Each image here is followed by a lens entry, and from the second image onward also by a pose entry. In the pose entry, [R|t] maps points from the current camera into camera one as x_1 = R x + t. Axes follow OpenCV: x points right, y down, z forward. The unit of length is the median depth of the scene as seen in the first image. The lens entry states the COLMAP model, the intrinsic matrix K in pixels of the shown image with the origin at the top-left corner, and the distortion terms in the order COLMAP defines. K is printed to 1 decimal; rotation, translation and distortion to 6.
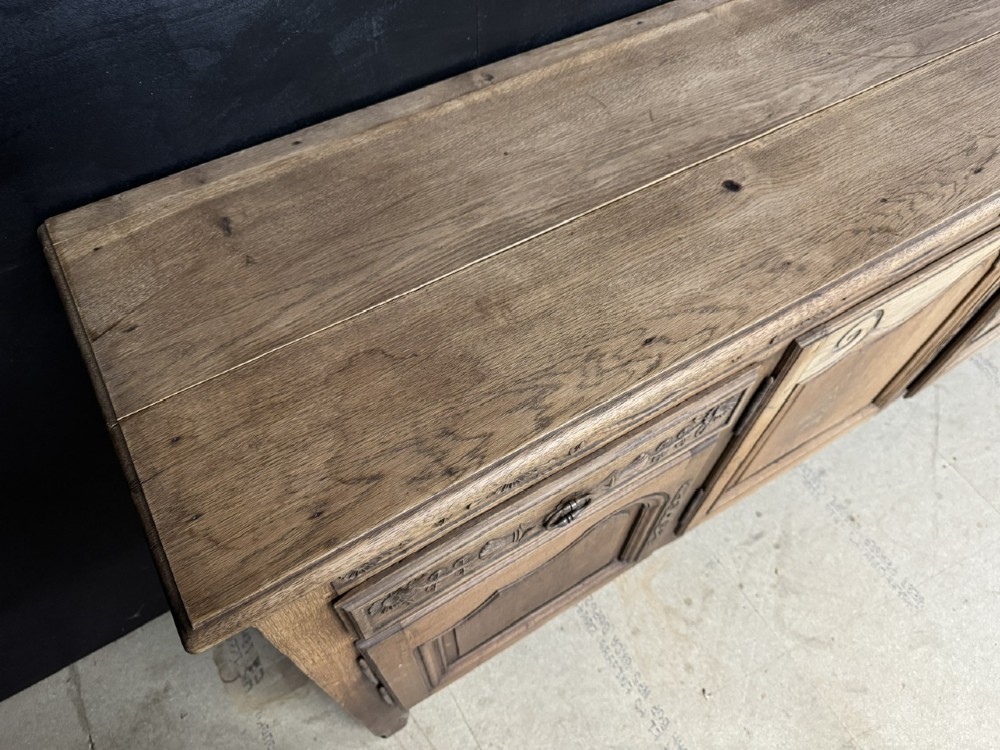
lens RADIAL K [[723.0, 0, 500.6], [0, 723.0, 375.7], [0, 0, 1]] dist [-0.010679, -0.005598]
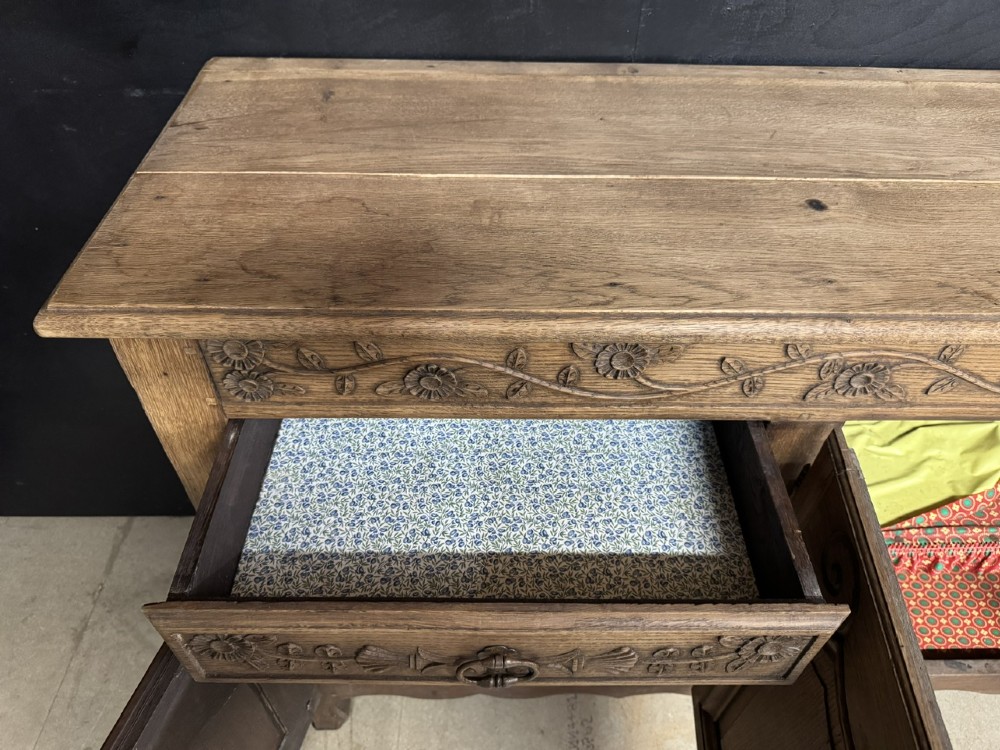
lens RADIAL K [[723.0, 0, 501.0], [0, 723.0, 374.8], [0, 0, 1]] dist [-0.010679, -0.005598]
pose [[0.860559, 0.363339, -0.356963, 0.391064], [-0.428831, 0.894994, -0.122837, 0.194068], [0.274848, 0.258786, 0.926007, 0.153769]]
